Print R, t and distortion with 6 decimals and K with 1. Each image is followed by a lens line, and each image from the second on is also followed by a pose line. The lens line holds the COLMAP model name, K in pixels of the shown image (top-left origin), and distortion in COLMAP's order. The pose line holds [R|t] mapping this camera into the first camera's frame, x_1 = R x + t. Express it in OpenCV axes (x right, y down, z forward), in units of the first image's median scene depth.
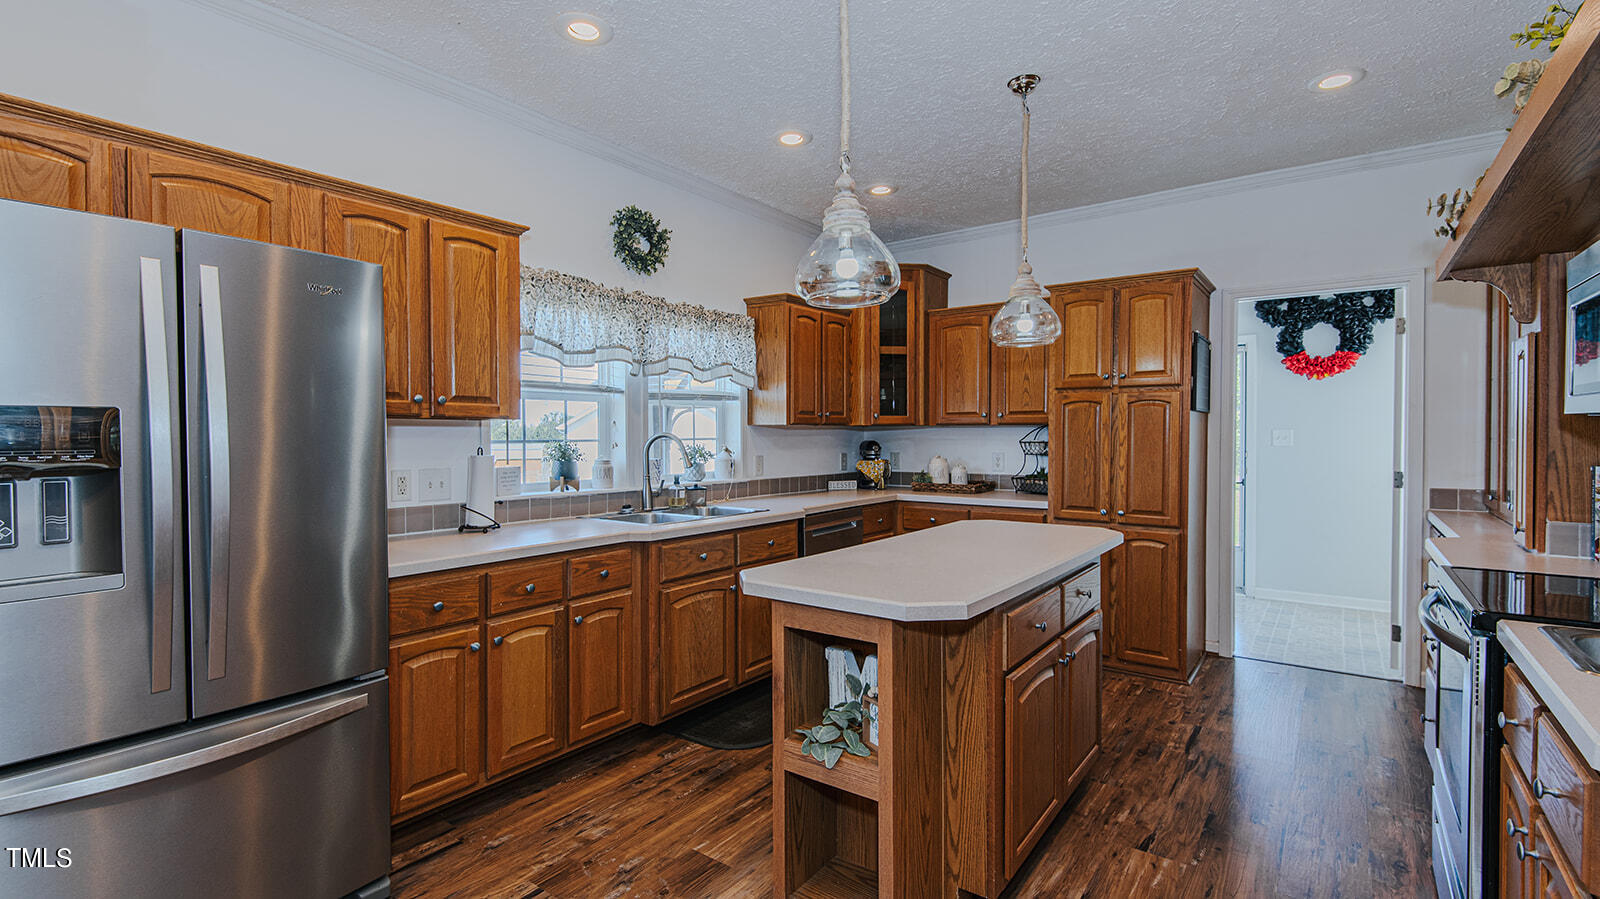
lens RADIAL K [[739.2, 0, 802.4], [0, 739.2, 450.1], [0, 0, 1]] dist [-0.004402, -0.000765]
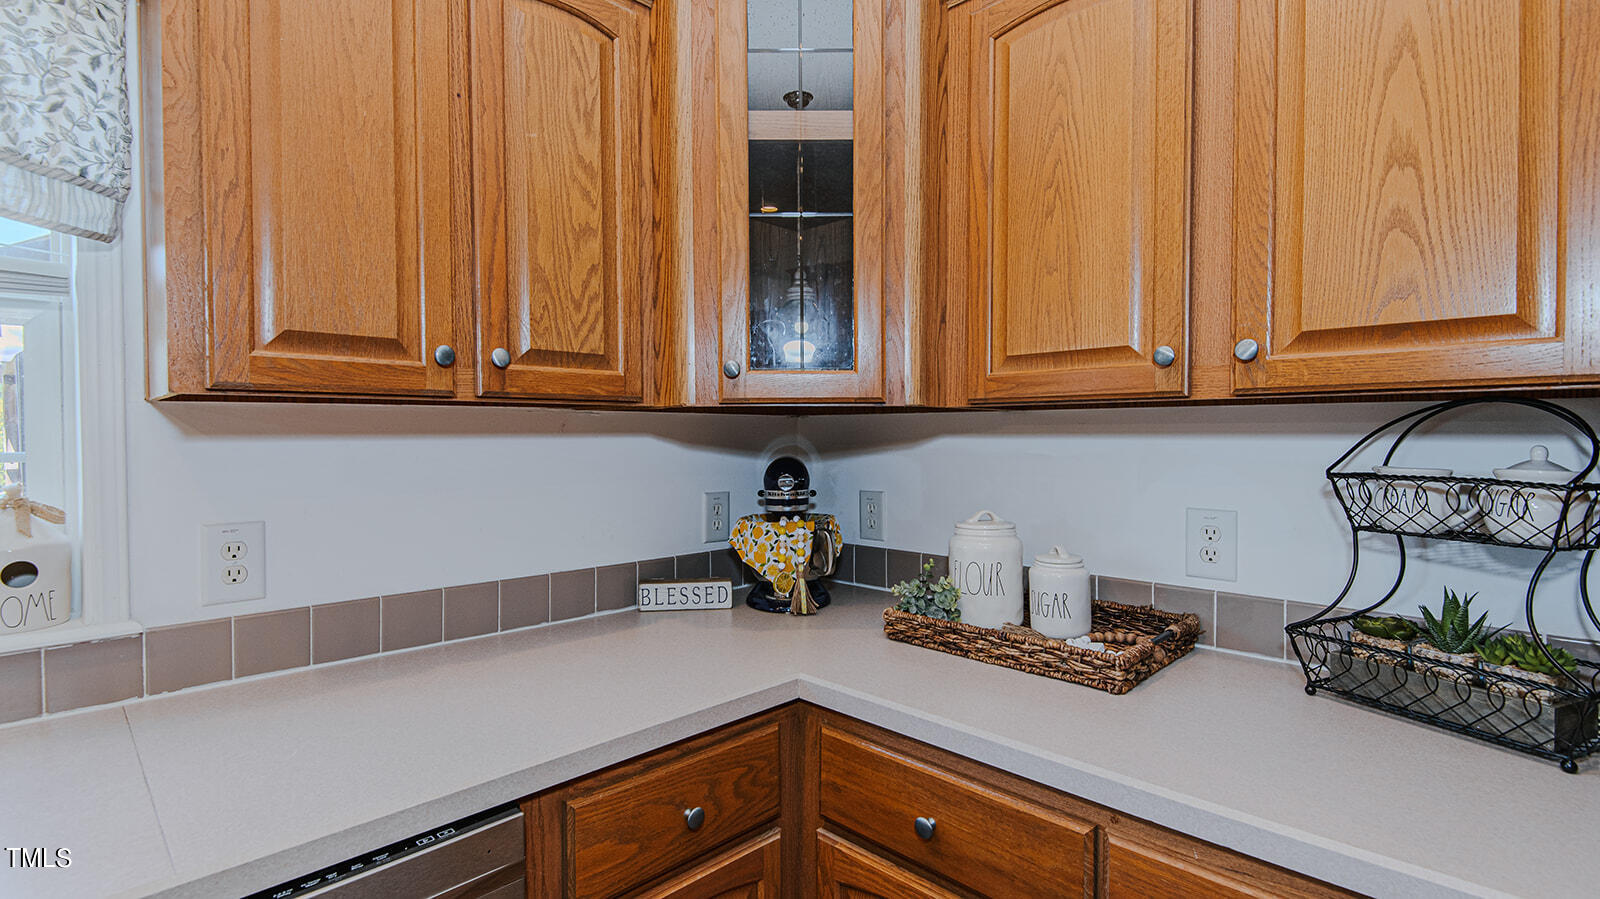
lens RADIAL K [[739.2, 0, 800.5], [0, 739.2, 443.9], [0, 0, 1]] dist [-0.004402, -0.000765]
pose [[0.988522, 0.001816, -0.151068, 0.167005], [-0.002667, 0.999982, -0.005436, -0.018796], [0.151055, 0.005776, 0.988508, 0.754472]]
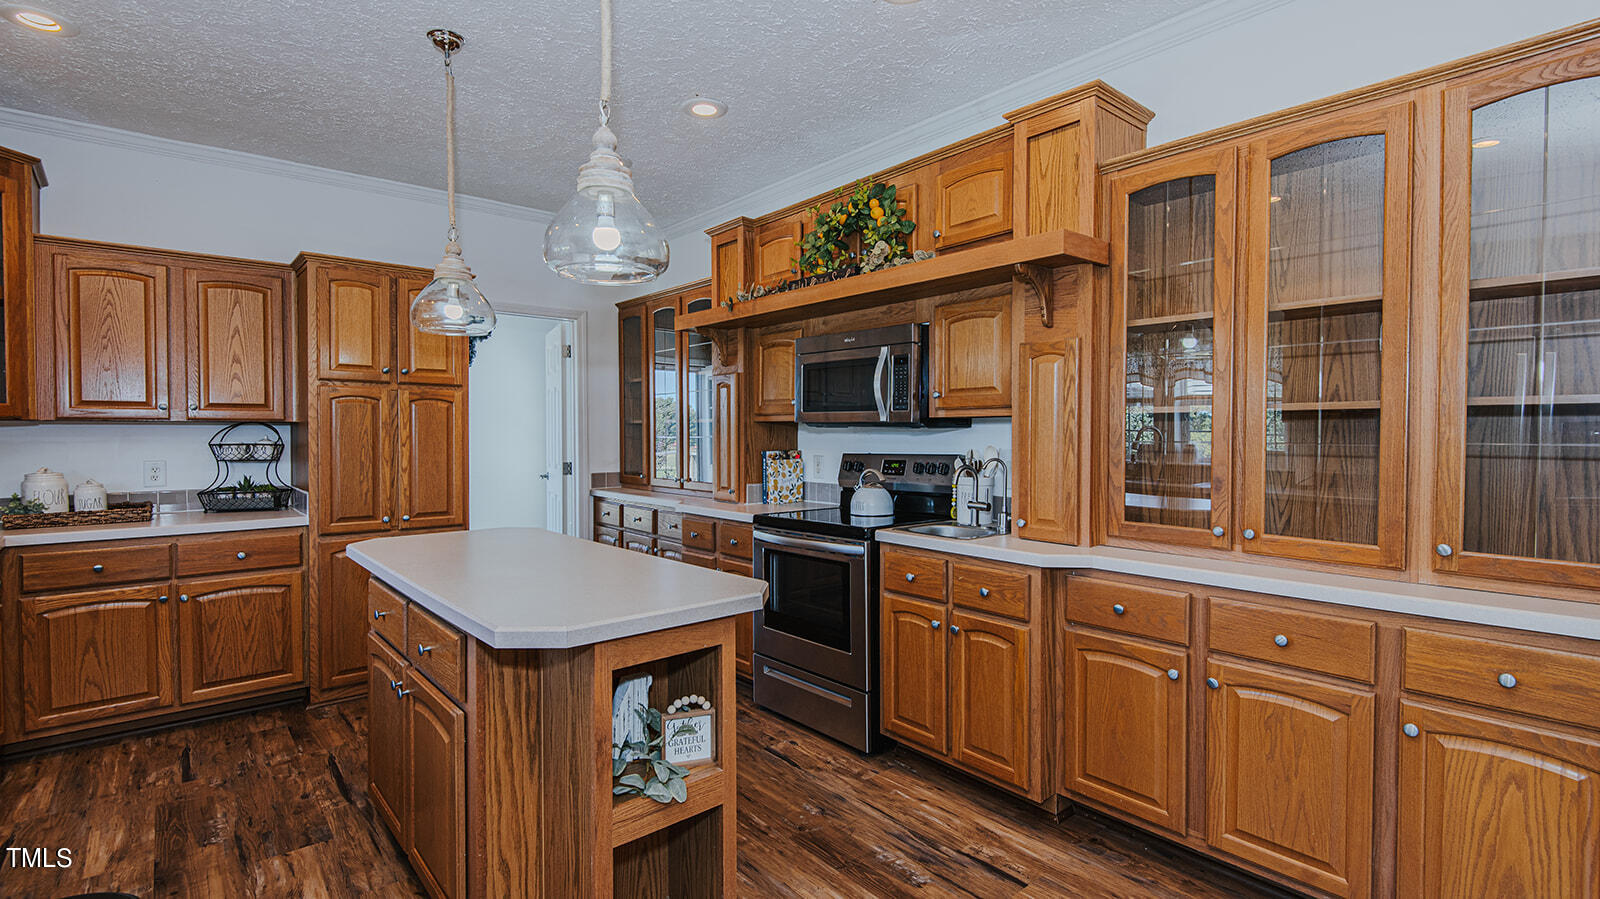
lens RADIAL K [[739.2, 0, 806.2], [0, 739.2, 445.0], [0, 0, 1]] dist [-0.004402, -0.000765]
pose [[0.208961, -0.017579, 0.977766, -0.311610], [0.023141, 0.999647, 0.013026, -0.006346], [-0.977650, 0.019905, 0.209294, 0.255937]]
